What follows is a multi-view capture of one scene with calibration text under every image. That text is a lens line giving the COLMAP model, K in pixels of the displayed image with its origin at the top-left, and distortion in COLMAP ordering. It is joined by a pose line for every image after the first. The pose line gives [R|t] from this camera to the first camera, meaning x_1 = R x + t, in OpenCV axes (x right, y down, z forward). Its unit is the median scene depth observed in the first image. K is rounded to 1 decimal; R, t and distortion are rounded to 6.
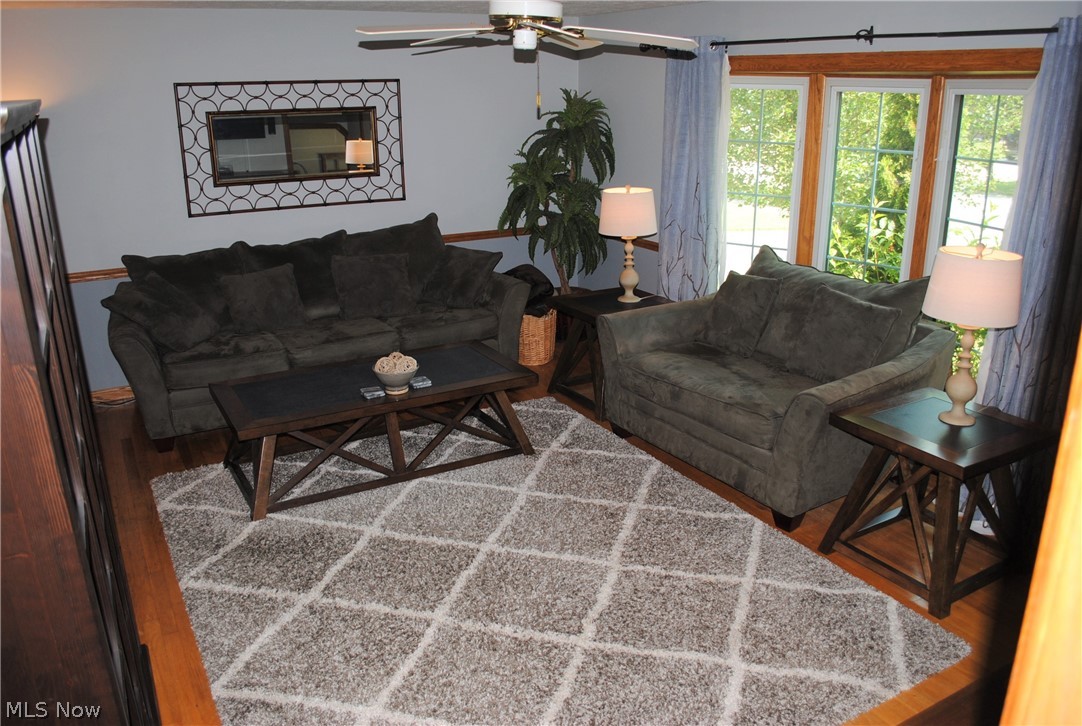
lens RADIAL K [[859.9, 0, 549.3], [0, 859.9, 368.4], [0, 0, 1]] dist [-0.083099, 0.014106]
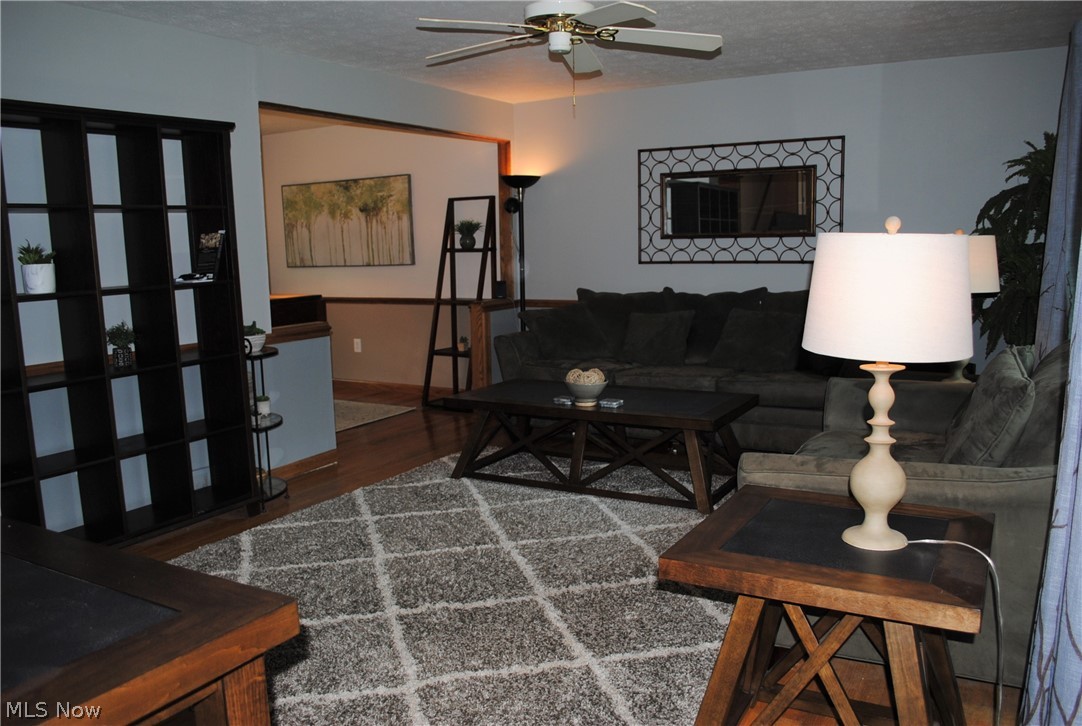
lens RADIAL K [[859.9, 0, 549.3], [0, 859.9, 368.4], [0, 0, 1]] dist [-0.083099, 0.014106]
pose [[0.506031, 0.120246, -0.854092, 0.667052], [-0.257523, 0.966130, -0.016557, 0.012666], [0.823173, 0.228327, 0.519858, 0.407151]]
